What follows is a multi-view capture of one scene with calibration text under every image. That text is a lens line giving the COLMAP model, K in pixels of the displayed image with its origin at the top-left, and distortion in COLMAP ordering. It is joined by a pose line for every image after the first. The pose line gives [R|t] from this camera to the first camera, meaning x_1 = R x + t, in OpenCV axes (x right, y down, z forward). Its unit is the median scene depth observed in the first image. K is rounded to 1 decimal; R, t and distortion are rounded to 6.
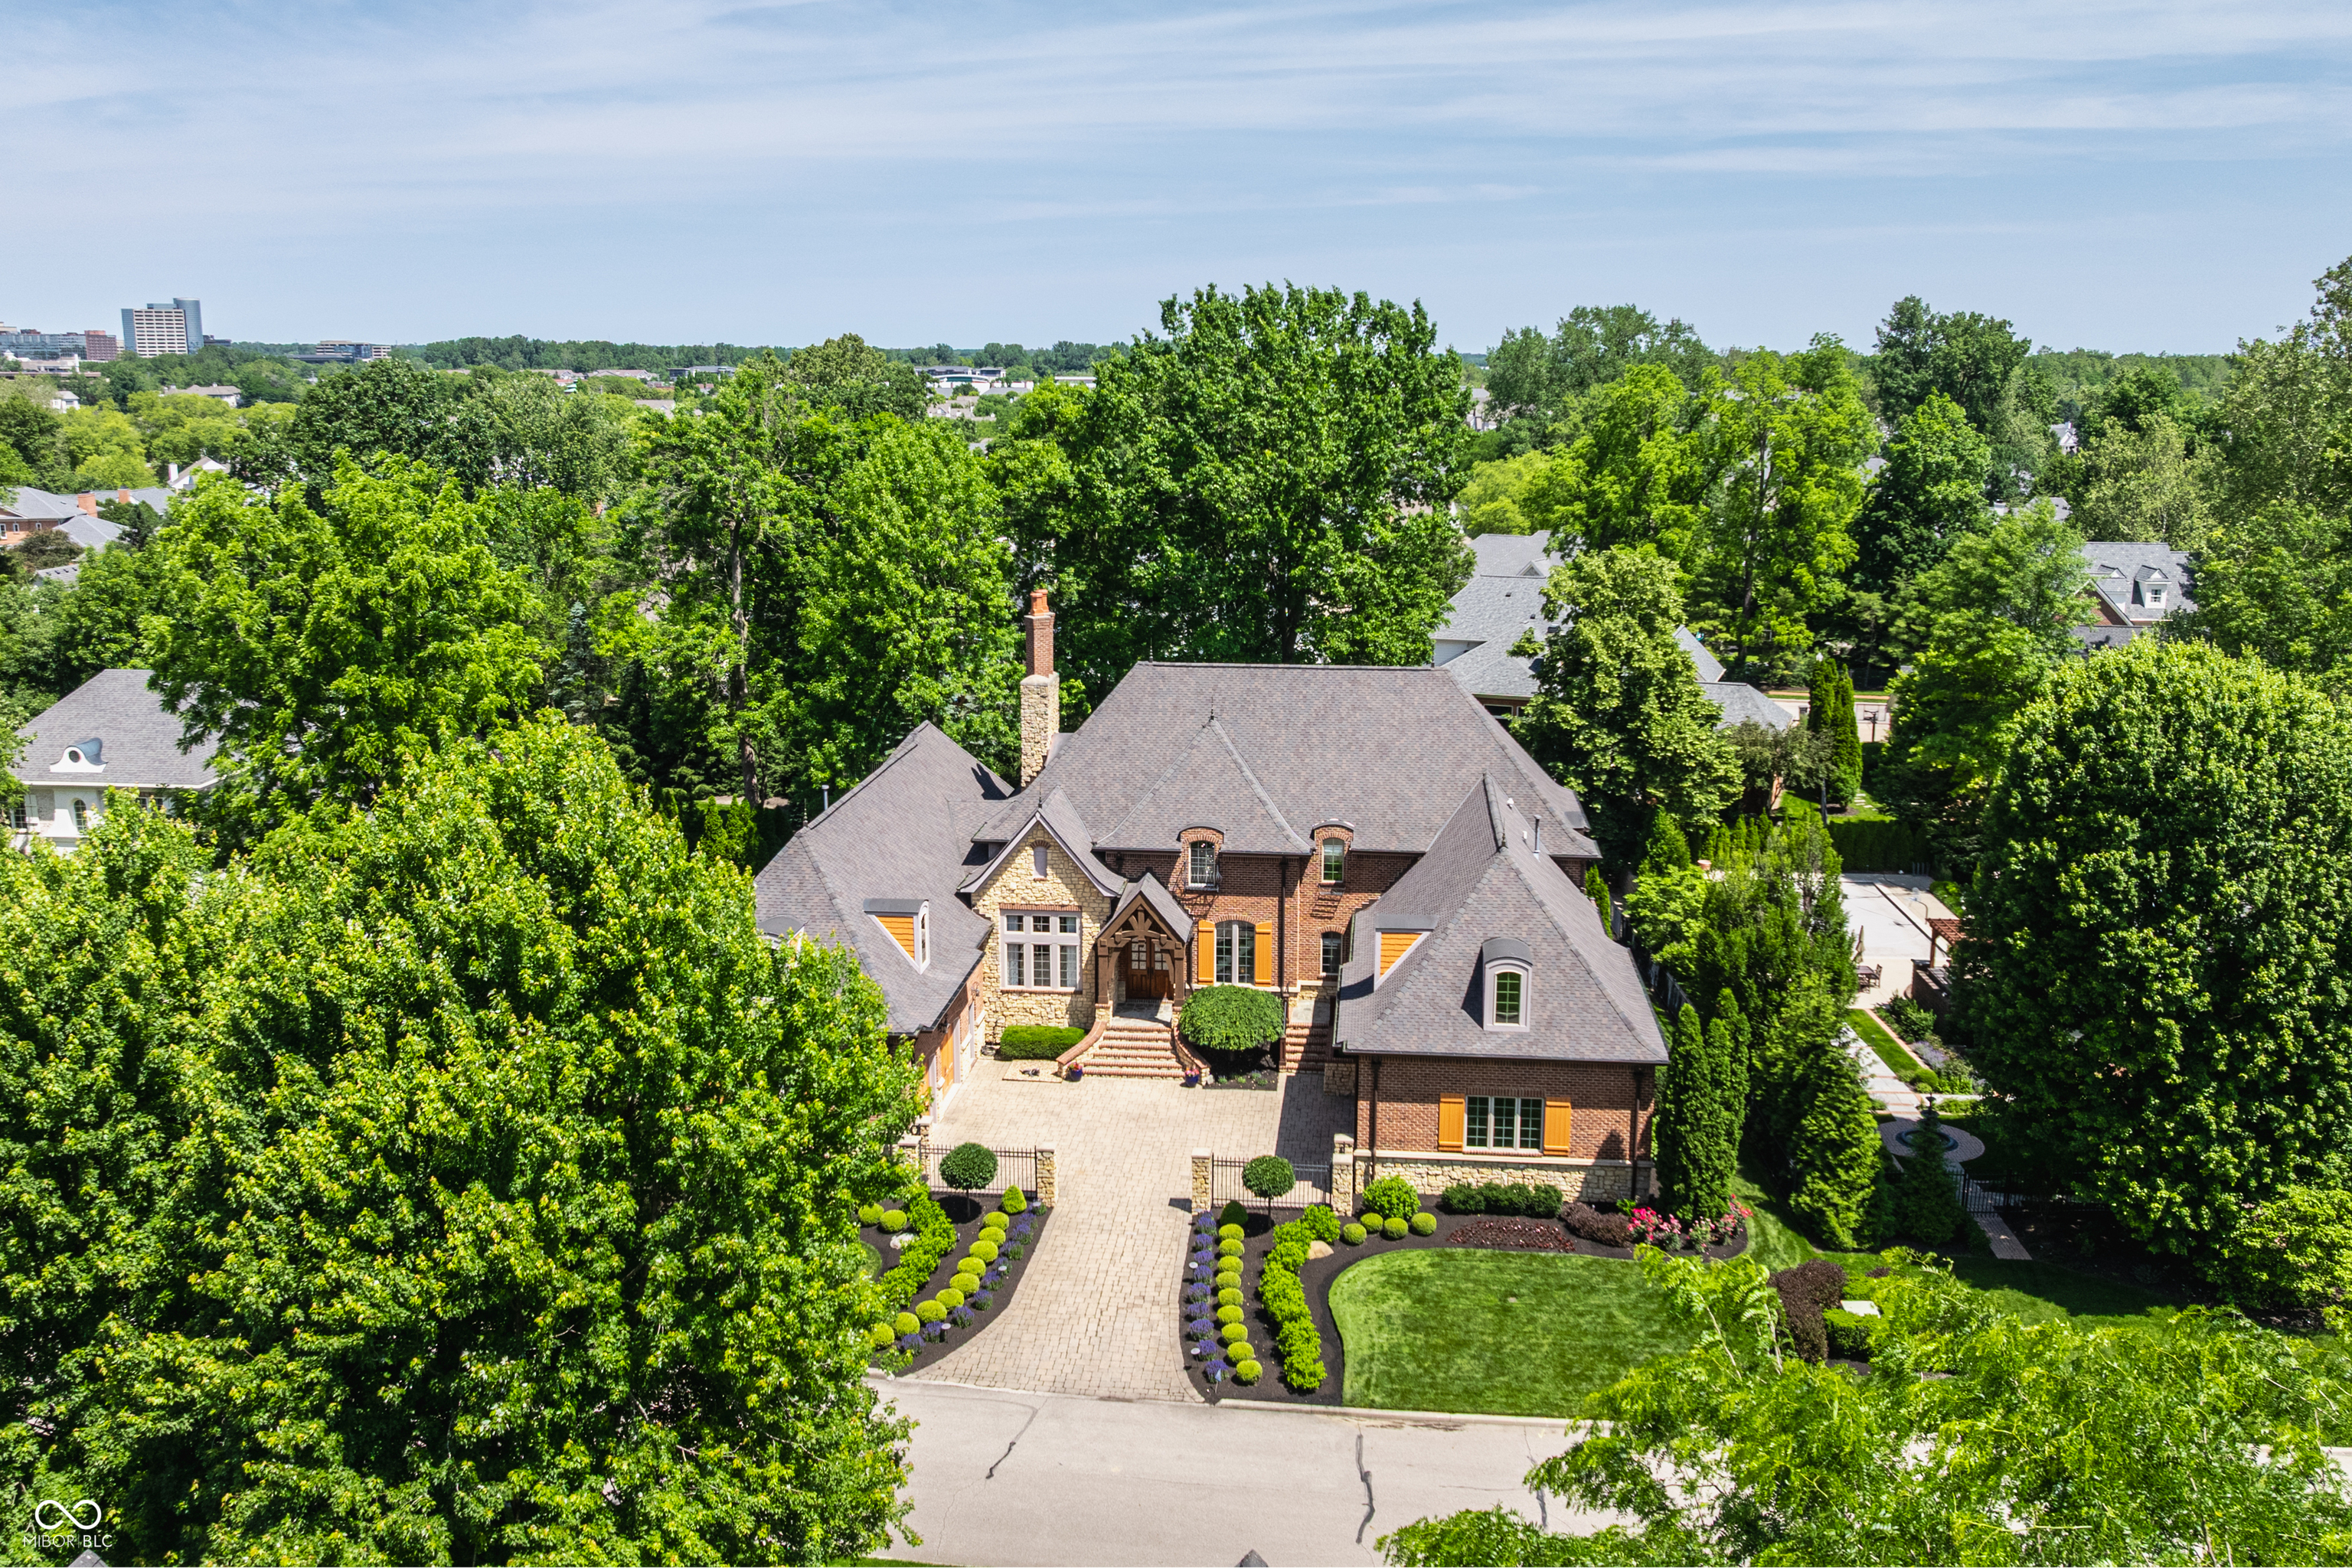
lens RADIAL K [[1994.1, 0, 1220.2], [0, 1994.1, 735.1], [0, 0, 1]] dist [-0.012550, -0.020163]
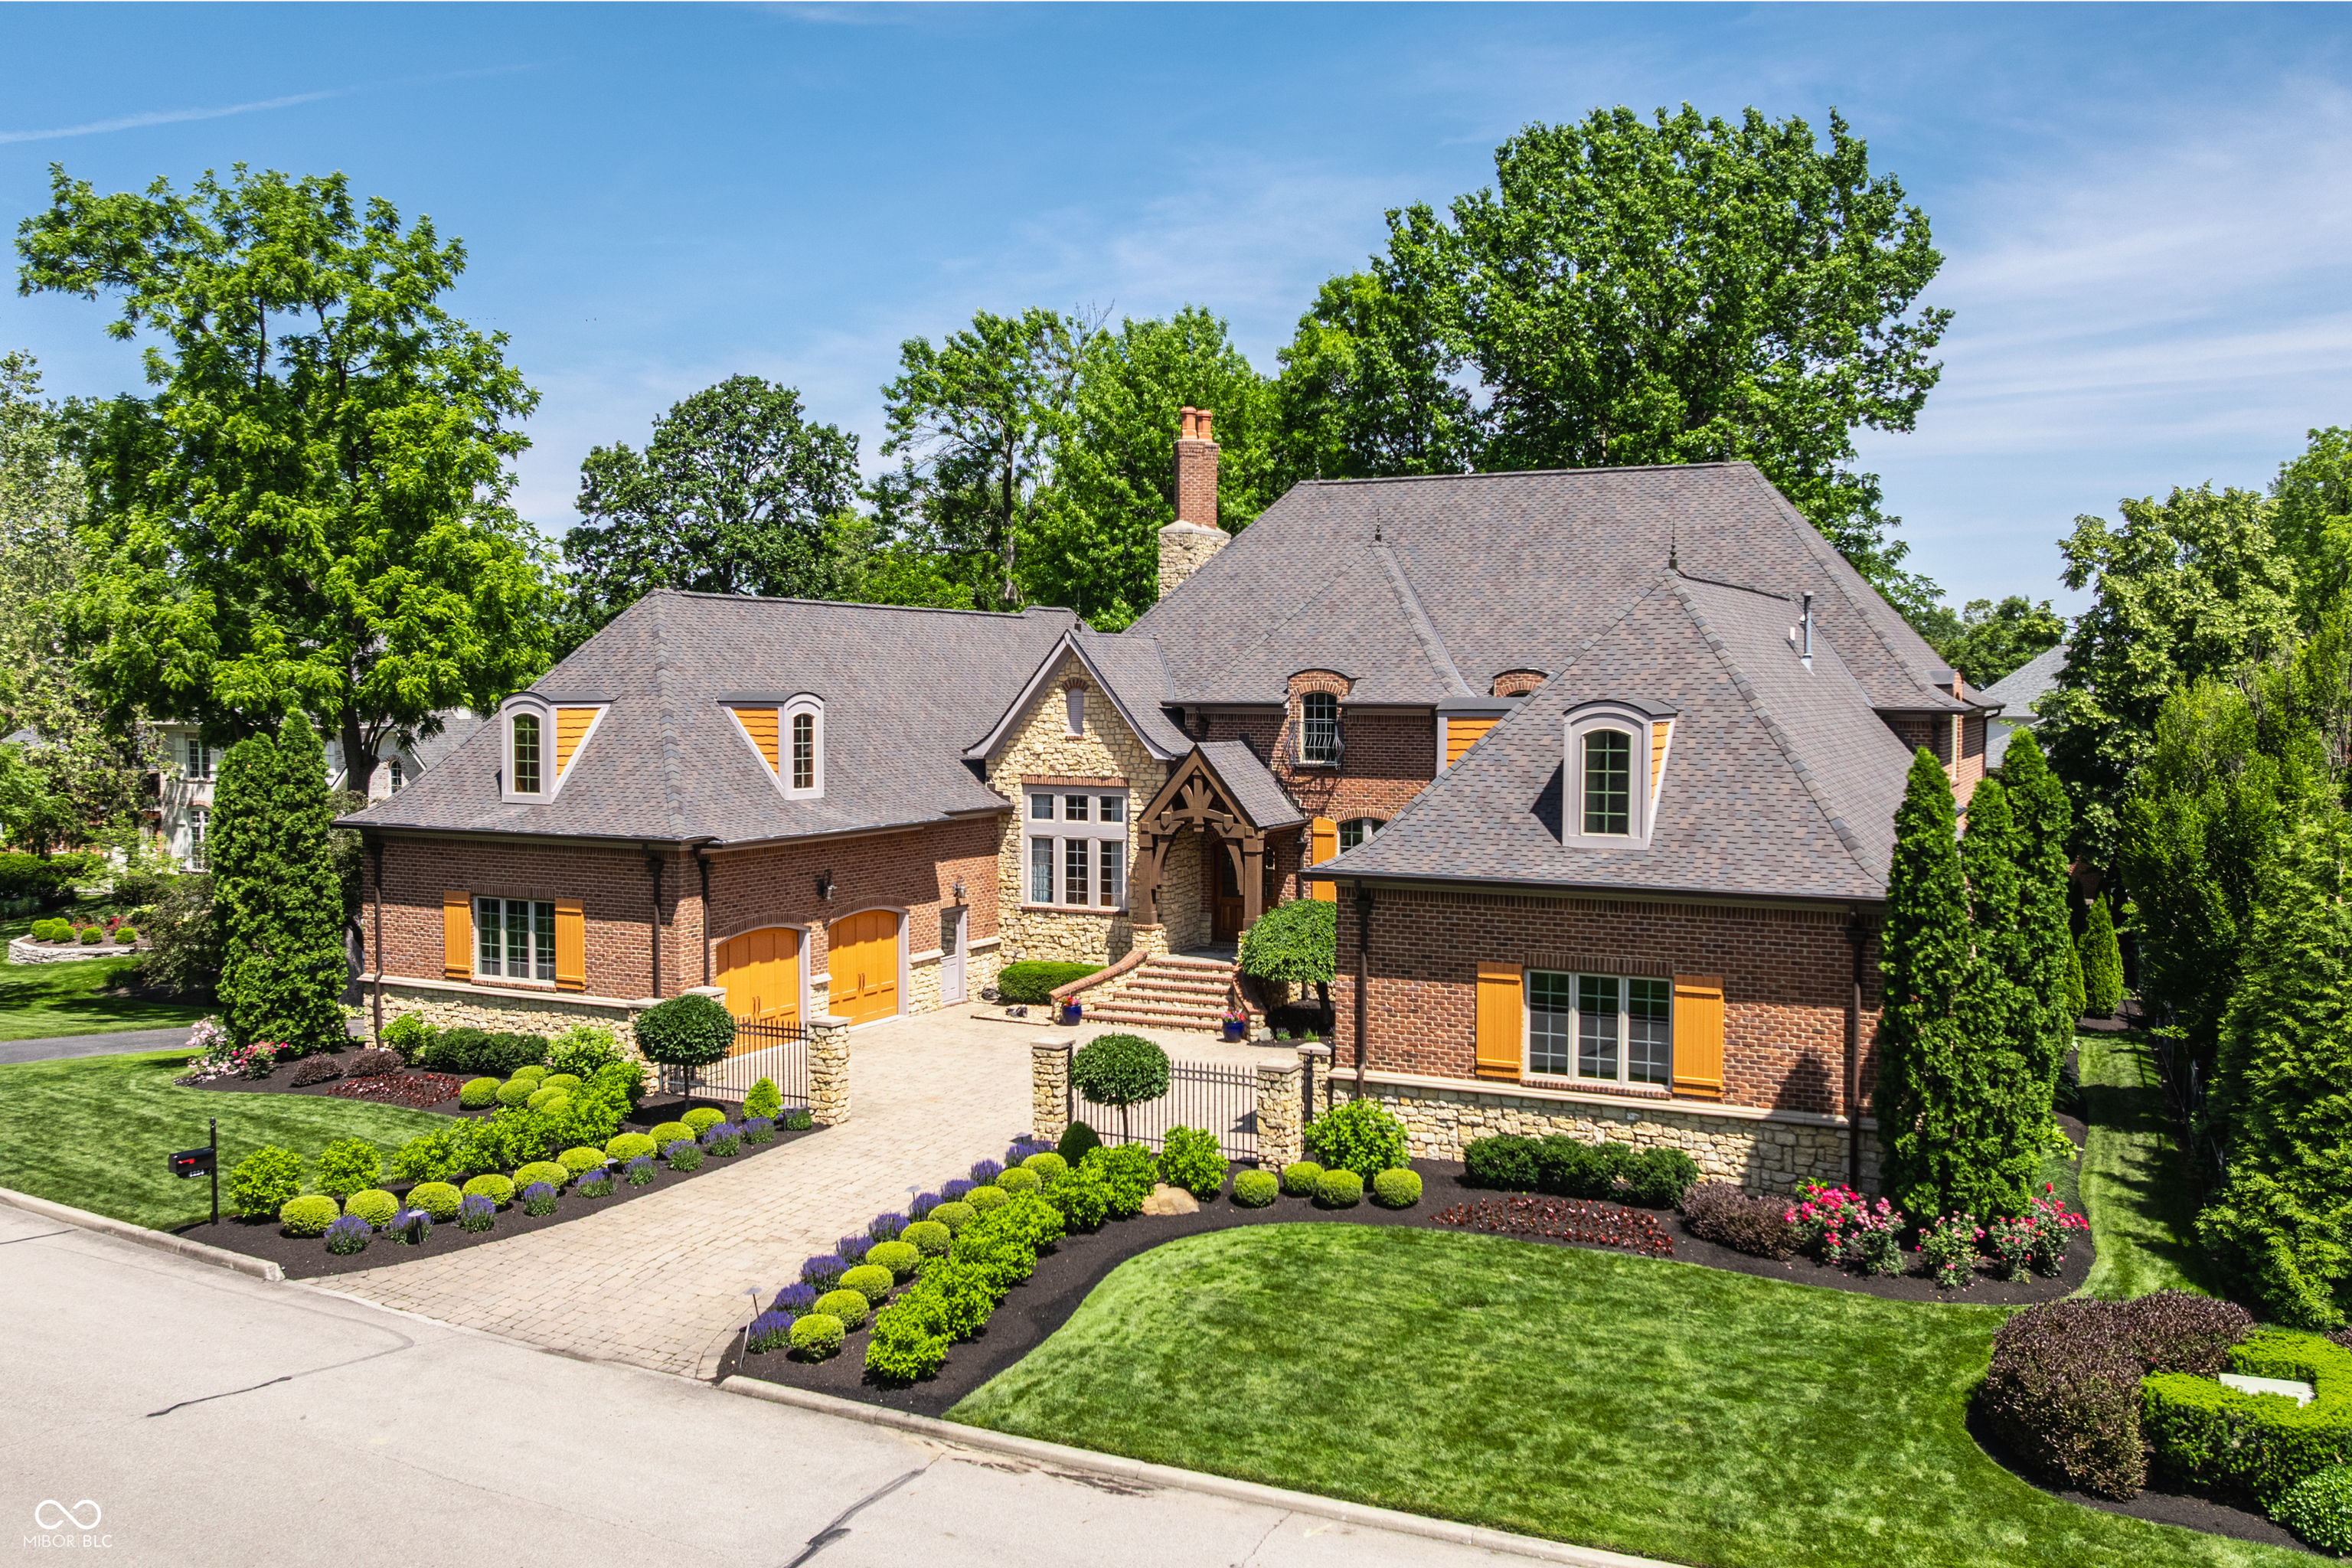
lens RADIAL K [[1994.1, 0, 1220.2], [0, 1994.1, 735.1], [0, 0, 1]] dist [-0.012550, -0.020163]
pose [[0.936417, 0.008887, -0.350775, 0.230400], [-0.065314, 0.986623, -0.149363, 0.202315], [0.344756, 0.162777, 0.924471, 0.470766]]
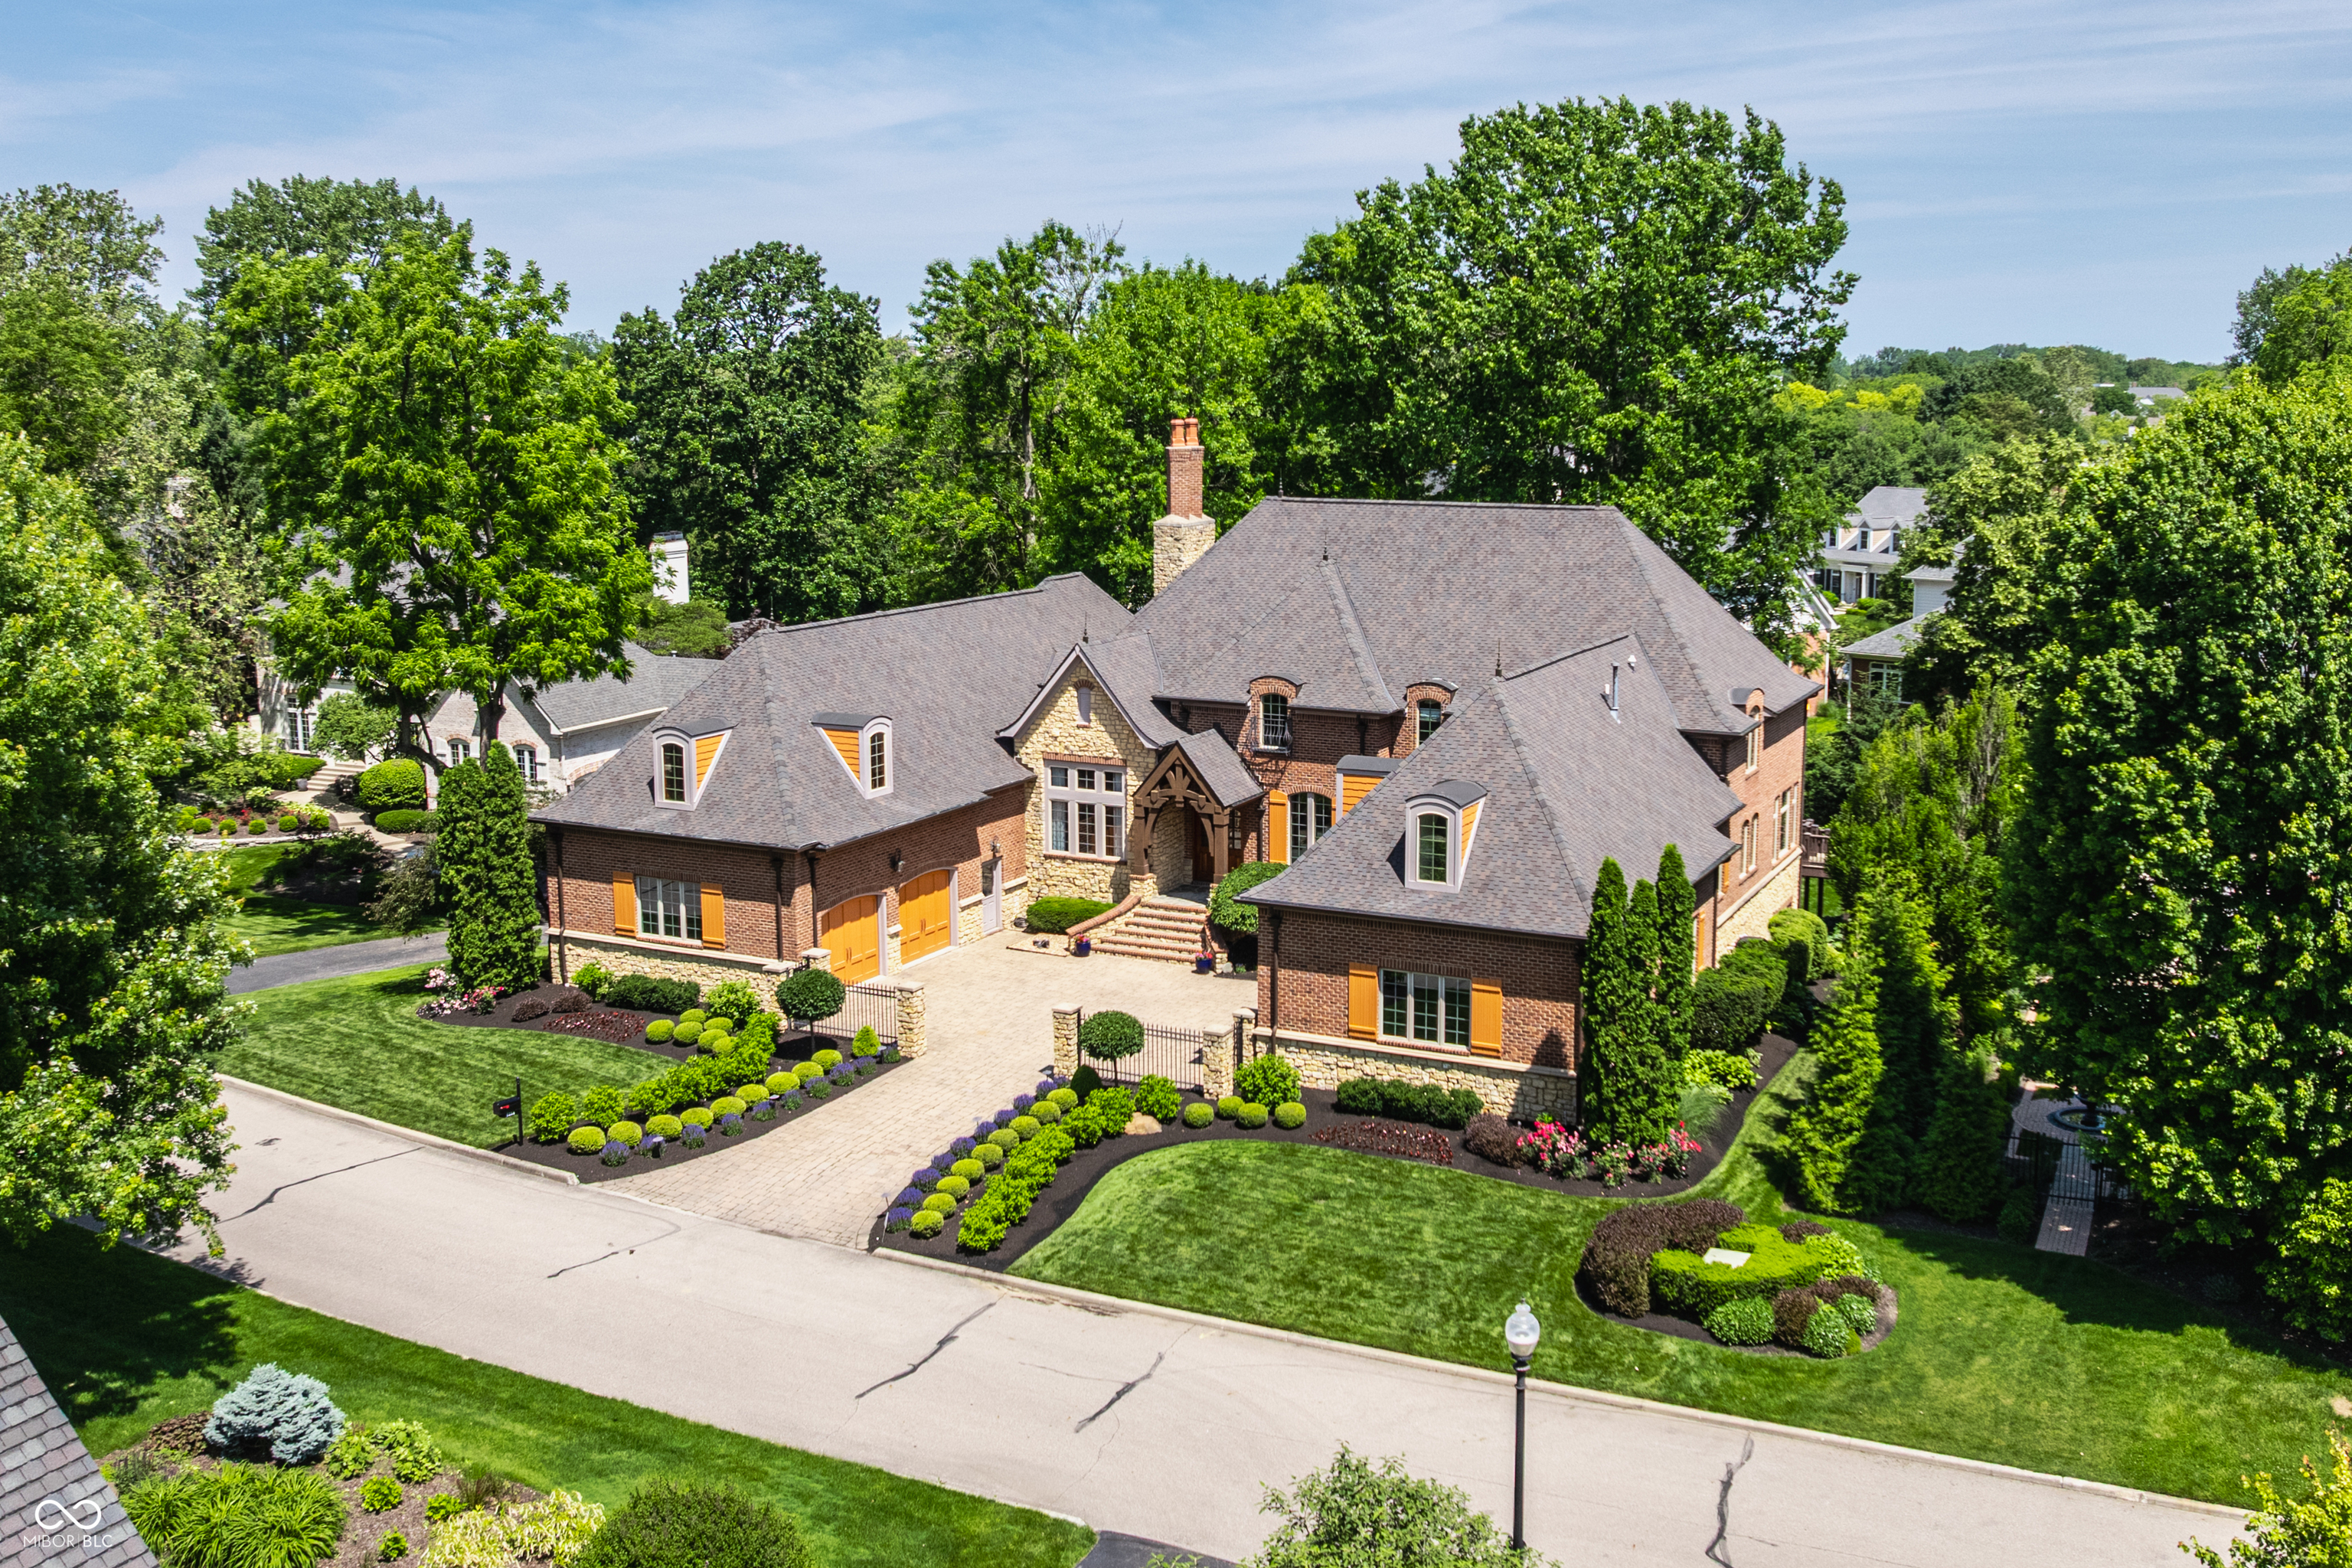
lens RADIAL K [[2258.2, 0, 1313.1], [0, 2258.2, 673.9], [0, 0, 1]] dist [-0.003153, -0.005113]
pose [[0.943505, 0.044028, -0.328419, 0.386437], [-0.062173, 0.997053, -0.044949, 0.104961], [0.325472, 0.062828, 0.943462, 0.131506]]
